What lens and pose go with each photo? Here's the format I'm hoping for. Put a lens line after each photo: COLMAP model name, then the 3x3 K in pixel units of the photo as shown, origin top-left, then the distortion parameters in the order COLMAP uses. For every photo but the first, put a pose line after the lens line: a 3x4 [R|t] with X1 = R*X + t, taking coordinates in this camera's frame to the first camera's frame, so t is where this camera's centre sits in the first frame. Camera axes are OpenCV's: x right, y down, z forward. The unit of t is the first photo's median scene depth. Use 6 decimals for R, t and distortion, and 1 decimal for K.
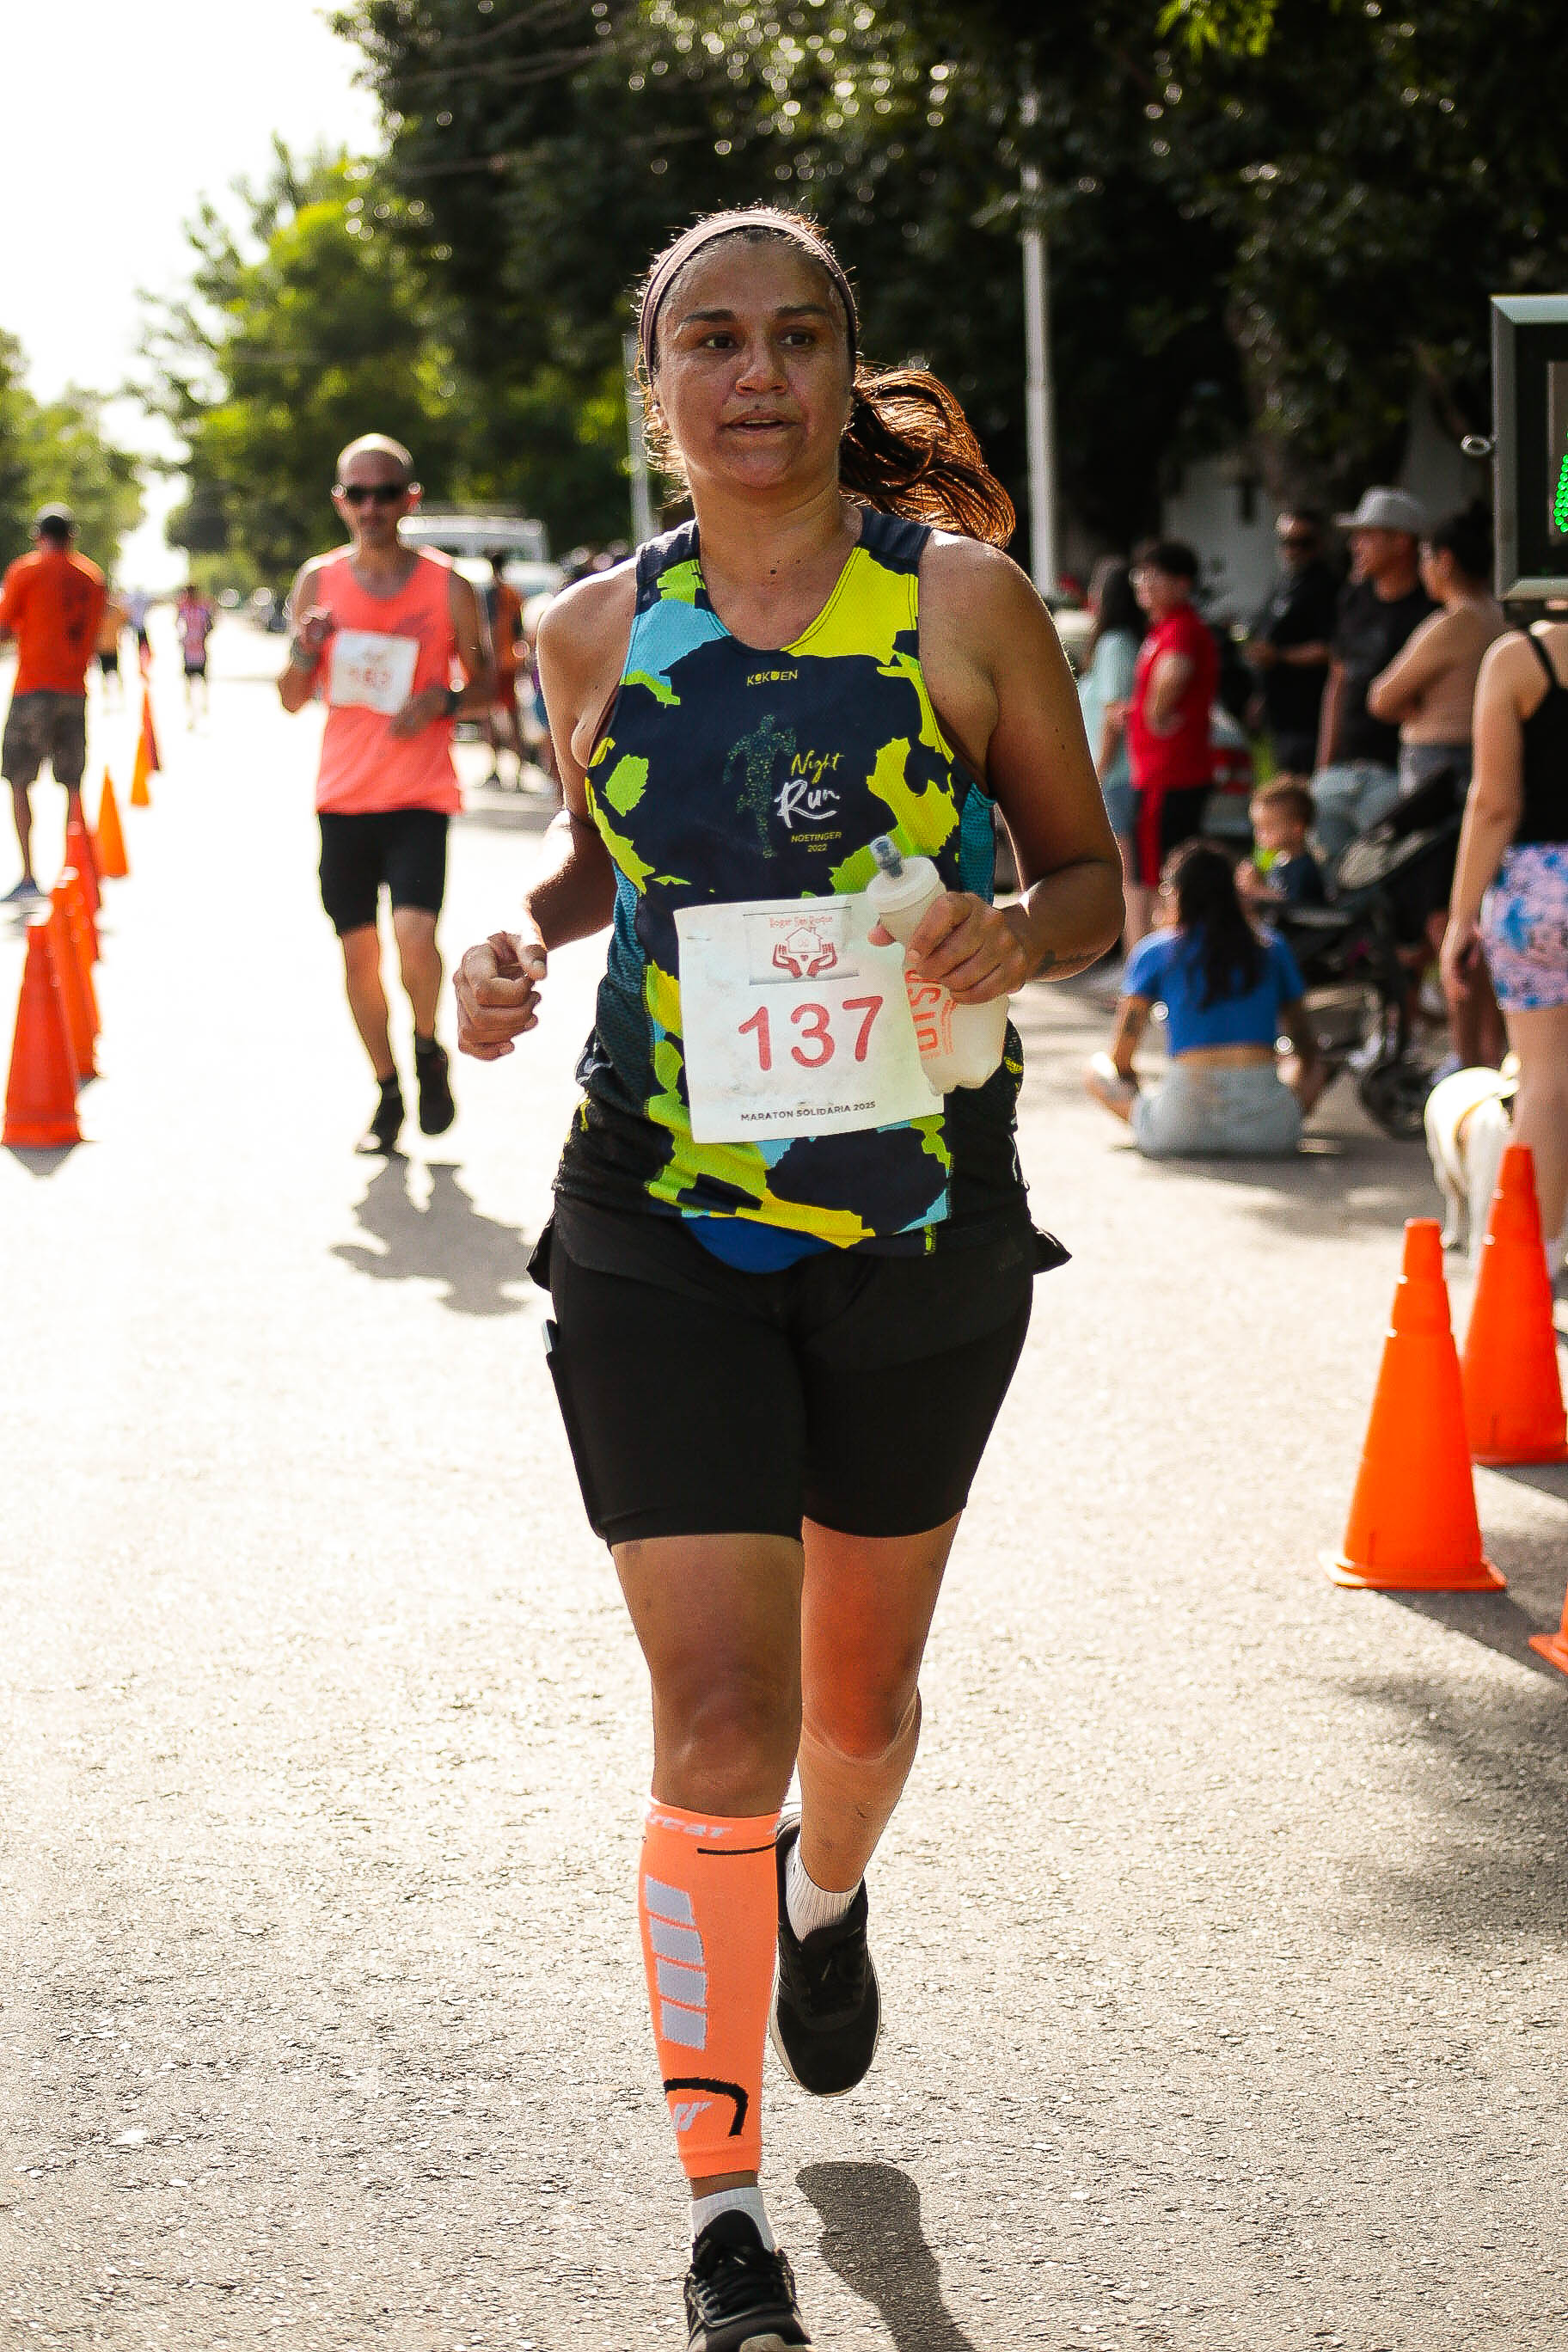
lens RADIAL K [[5323.5, 0, 777.6], [0, 5323.5, 1132.3], [0, 0, 1]] dist [-0.066207, 0.369875]
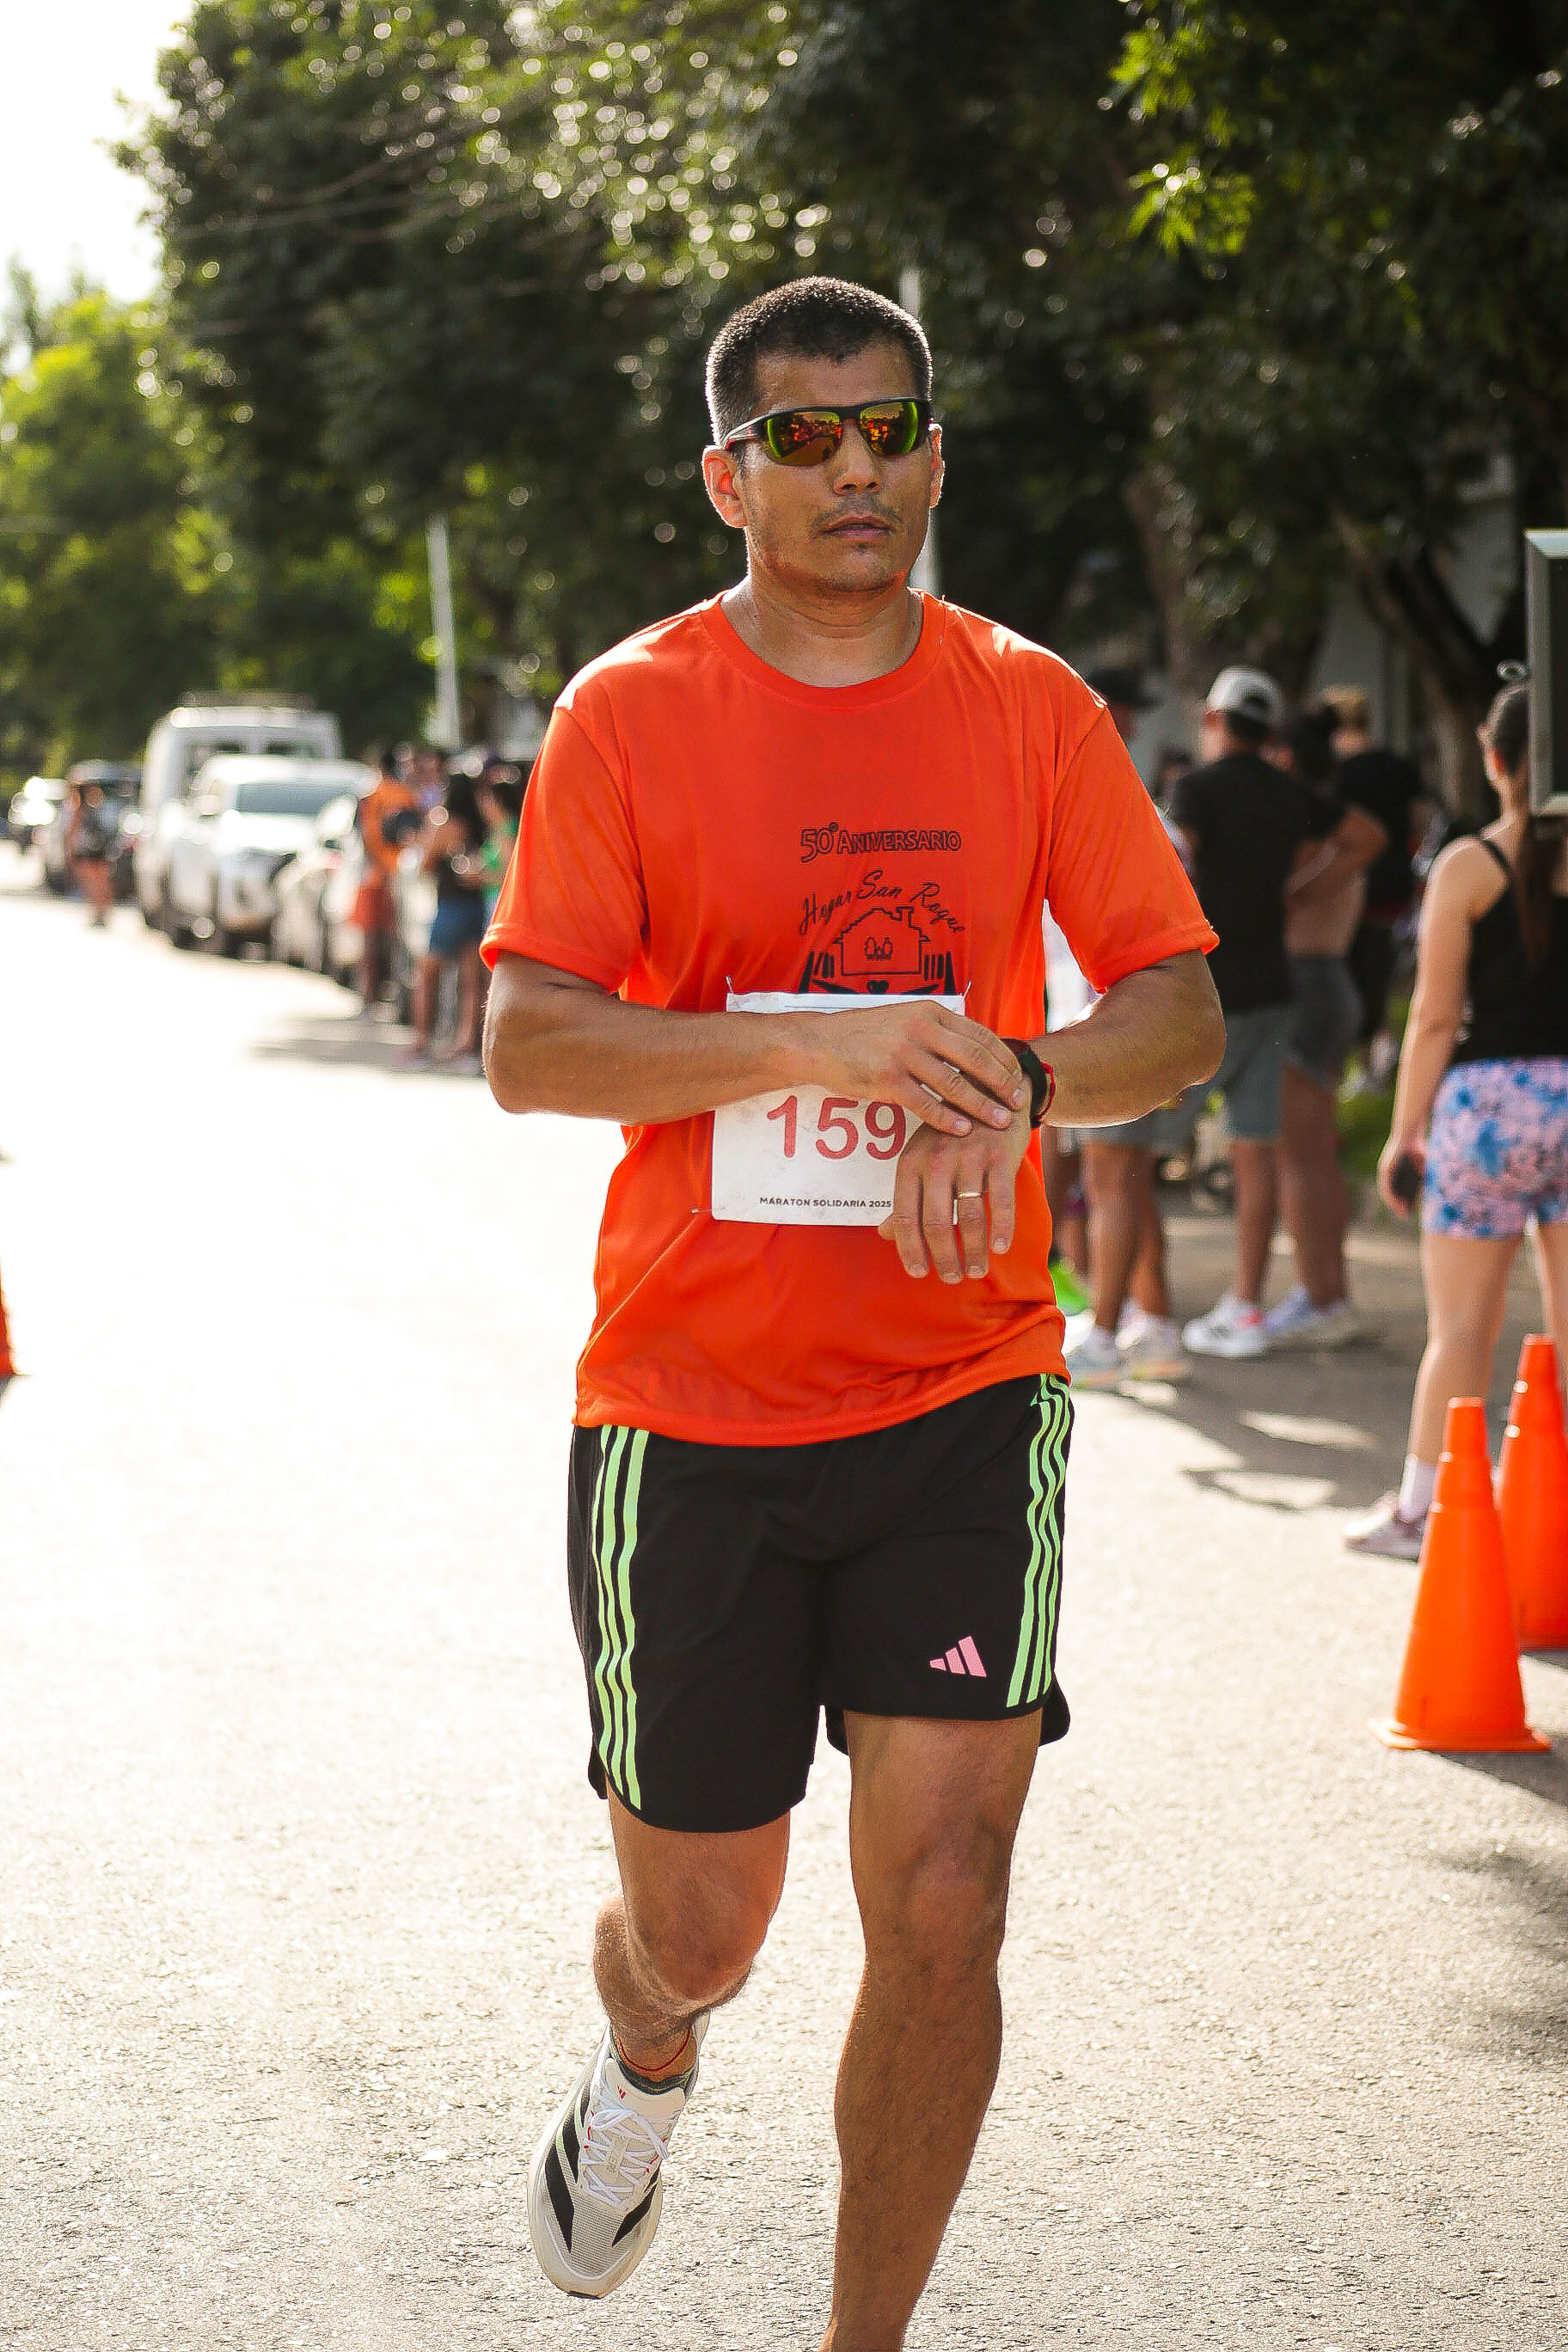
lens RADIAL K [[6162.2, 0, 821.5], [0, 6162.2, 1180.9], [0, 0, 1]] dist [0.156190, 0.621607]
pose [[0.999111, -0.005957, 0.041735, -0.063476], [0.007527, 0.999266, -0.037573, 0.019690], [-0.041481, 0.037854, 0.998422, -0.243672]]
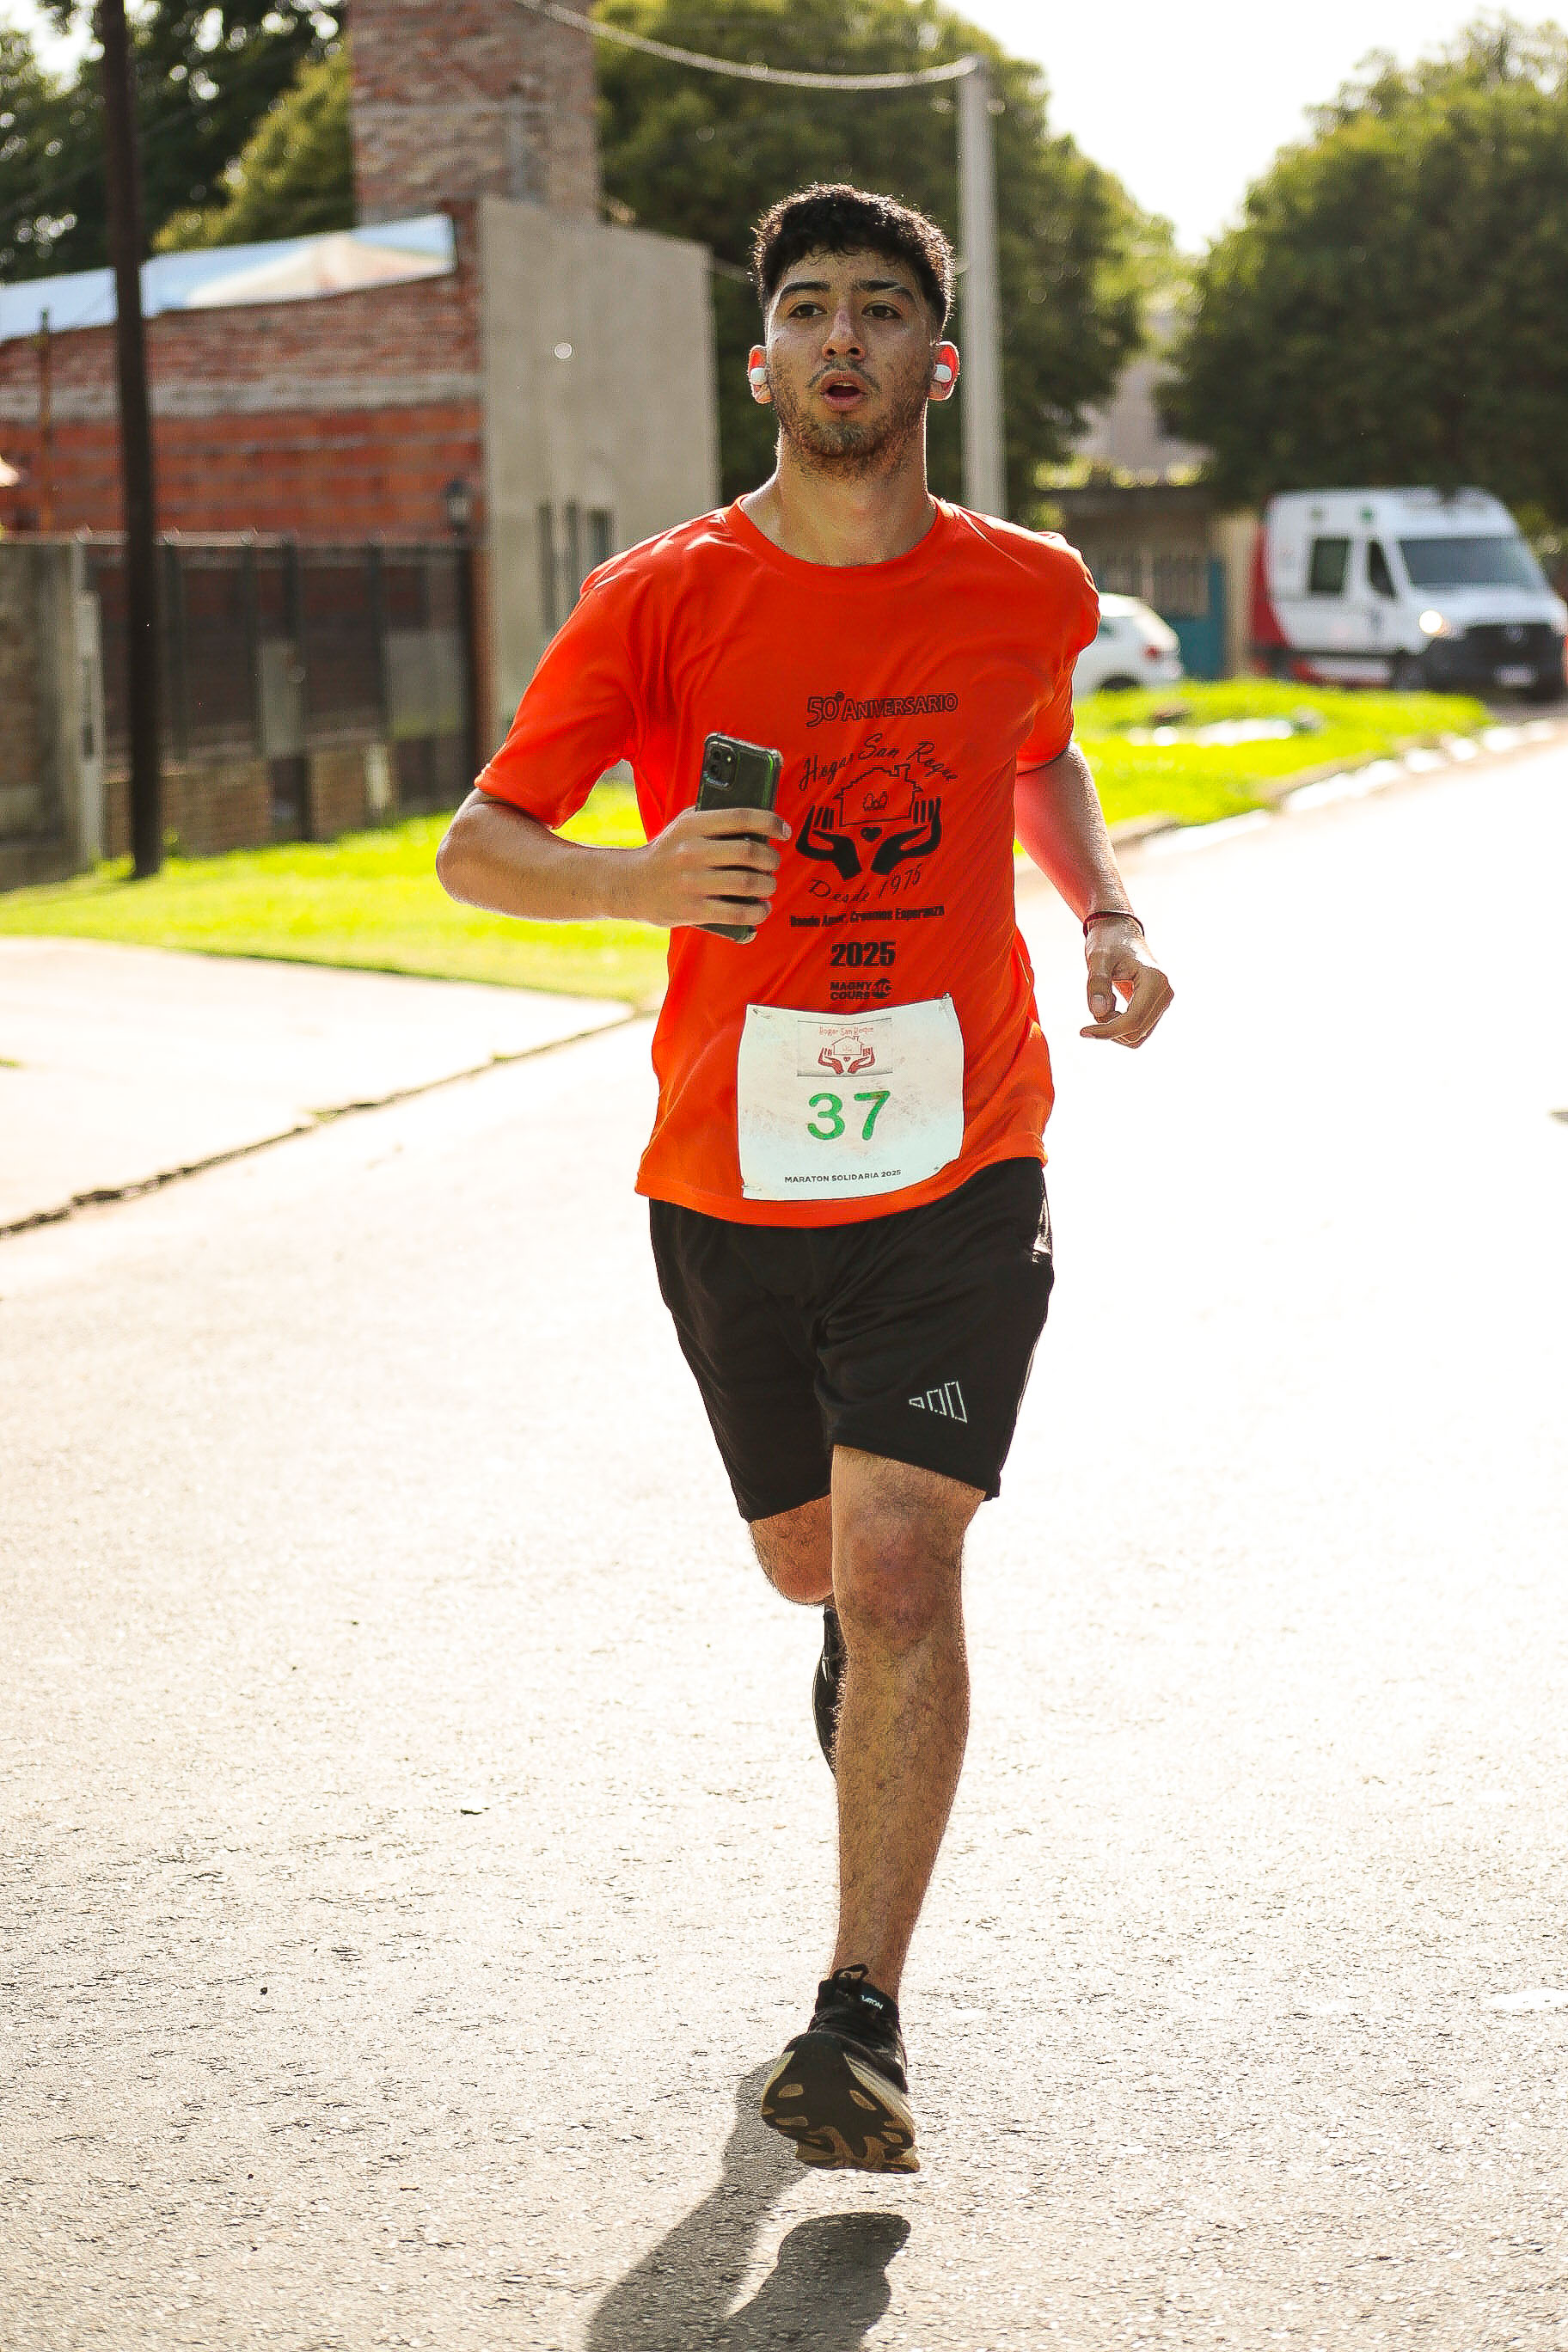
lens RADIAL K [[6162.2, 0, 821.5], [0, 6162.2, 1180.9], [0, 0, 1]] dist [0.156190, 0.621607]
pose [[0.957273, 0.003095, -0.289168, -0.006070], [-0.003870, 0.999990, -0.002106, 0.004023], [0.289159, 0.003135, 0.957276, -0.050077]]
